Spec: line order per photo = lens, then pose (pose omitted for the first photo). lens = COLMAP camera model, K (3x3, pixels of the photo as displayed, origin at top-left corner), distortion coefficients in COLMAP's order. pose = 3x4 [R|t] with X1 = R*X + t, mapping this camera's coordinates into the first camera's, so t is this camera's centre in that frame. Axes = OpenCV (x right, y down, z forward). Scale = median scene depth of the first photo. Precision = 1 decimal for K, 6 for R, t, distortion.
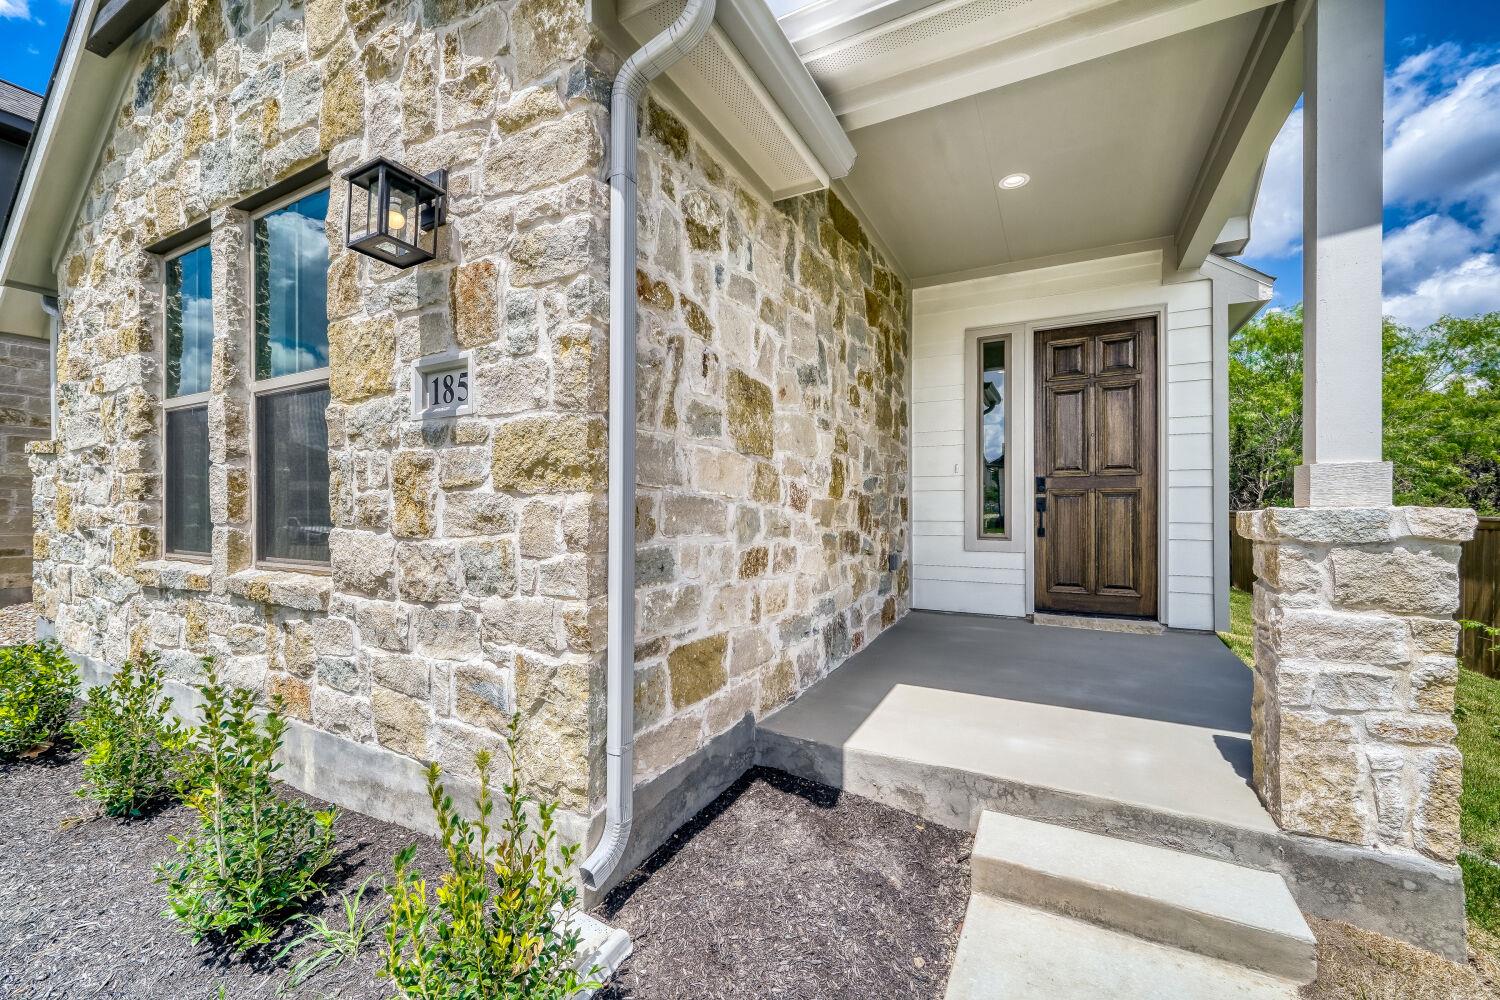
lens RADIAL K [[601.5, 0, 751.2], [0, 601.5, 496.8], [0, 0, 1]] dist [-0.001921, 0.000182]
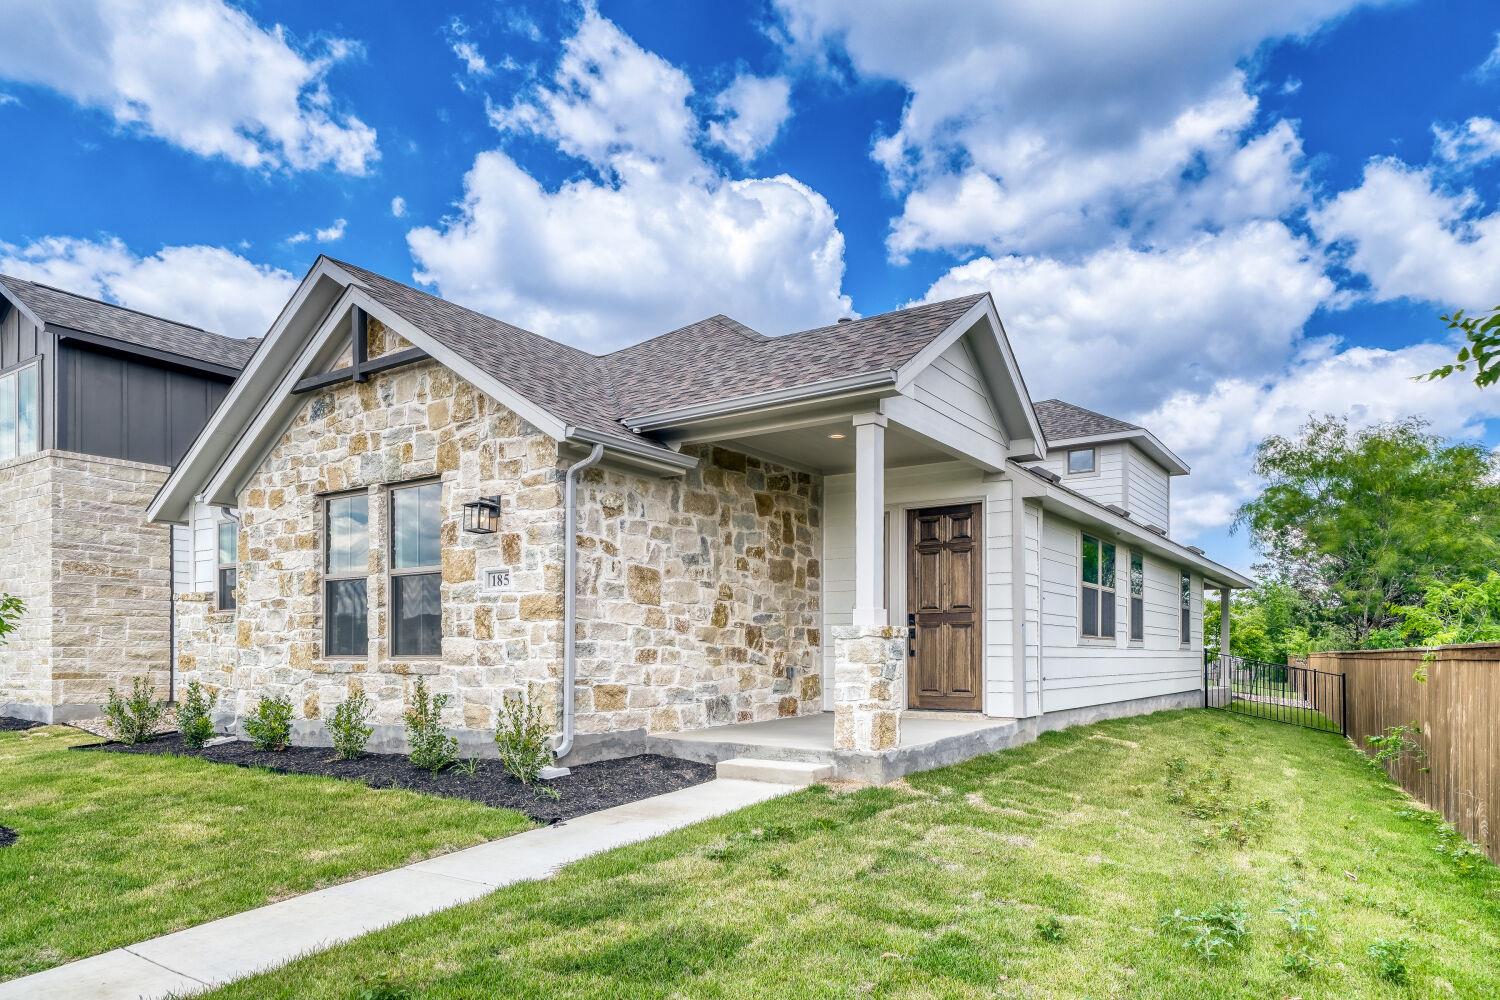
lens RADIAL K [[444.5, 0, 755.2], [0, 444.5, 618.9], [0, 0, 1]] dist [0.013191, -0.000001]
pose [[0.992764, -0.003681, 0.120026, 0.233820], [0.006372, 0.999737, -0.022038, 0.021447], [-0.119914, 0.022643, 0.992526, -0.688365]]
